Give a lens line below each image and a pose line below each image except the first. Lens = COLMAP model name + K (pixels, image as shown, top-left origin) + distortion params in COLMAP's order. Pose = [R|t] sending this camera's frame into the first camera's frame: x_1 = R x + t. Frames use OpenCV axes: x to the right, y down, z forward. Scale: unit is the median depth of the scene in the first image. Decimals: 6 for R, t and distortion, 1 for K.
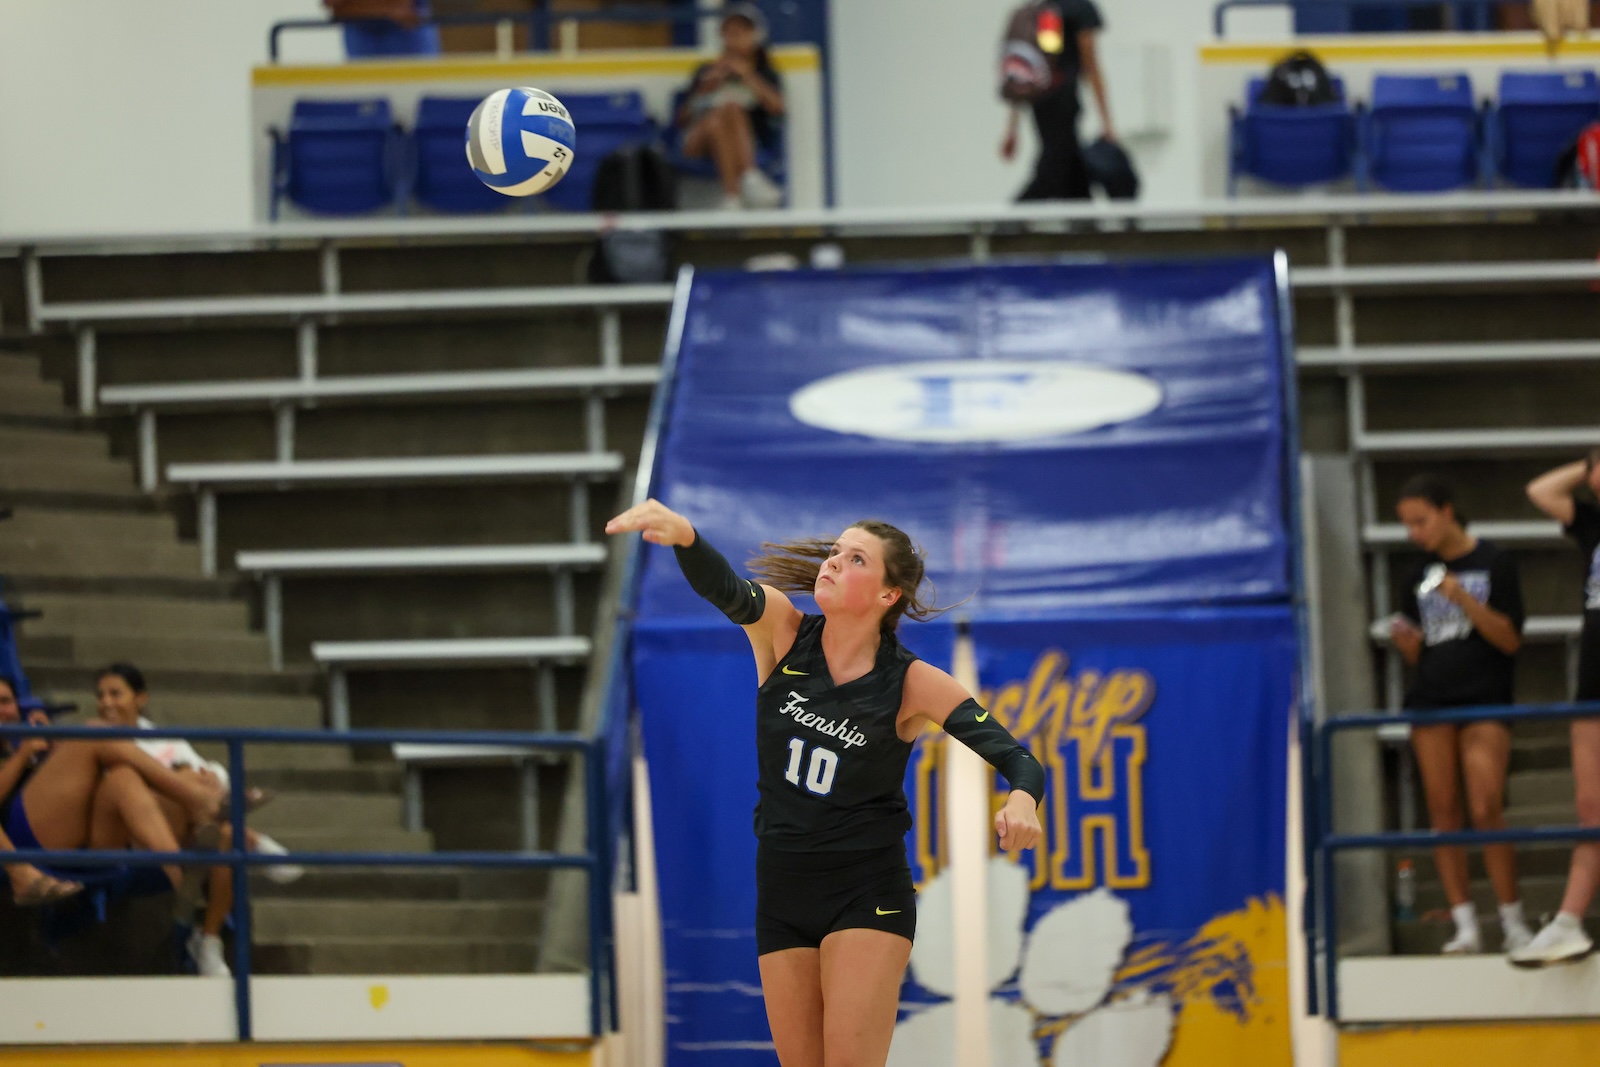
lens RADIAL K [[11261.0, 0, 796.4], [0, 11261.0, 531.2], [0, 0, 1]] dist [-0.000965, 0.000000]
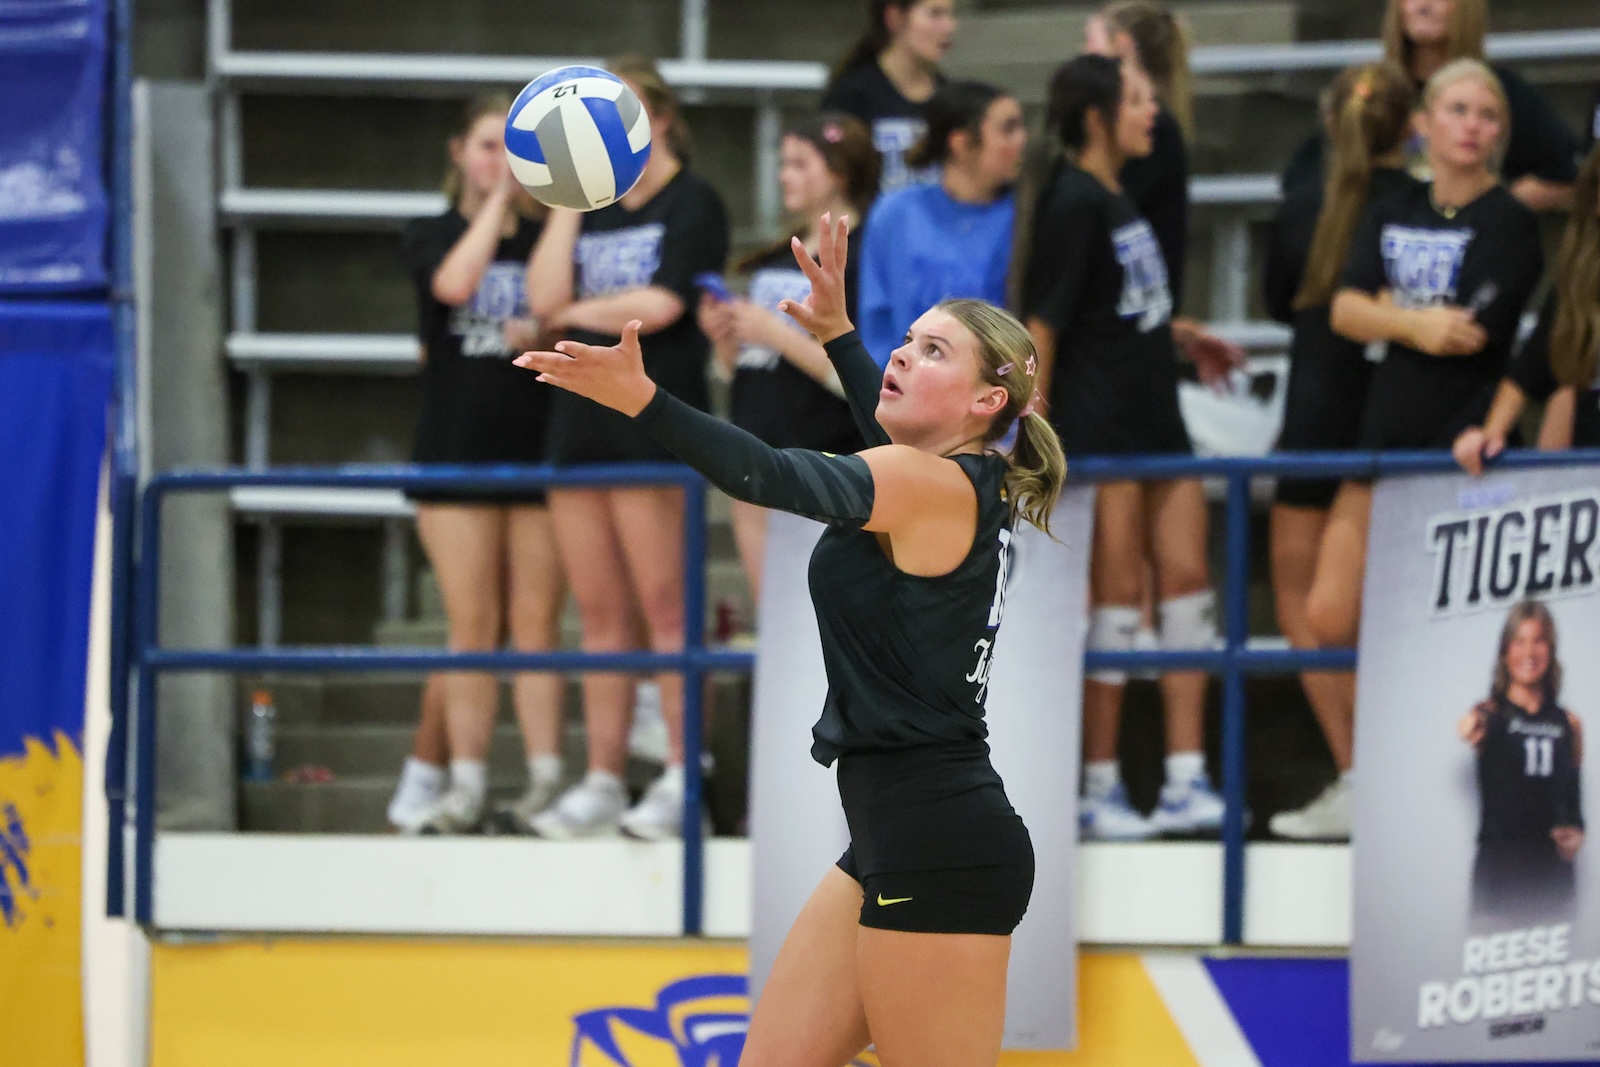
lens RADIAL K [[11261.0, 0, 798.1], [0, 11261.0, 530.8], [0, 0, 1]] dist [-0.000965, 0.000000]
pose [[0.993619, 0.042424, 0.104504, 0.015289], [-0.044726, 0.998803, 0.019781, 0.005037], [-0.103540, -0.024329, 0.994328, 0.330808]]
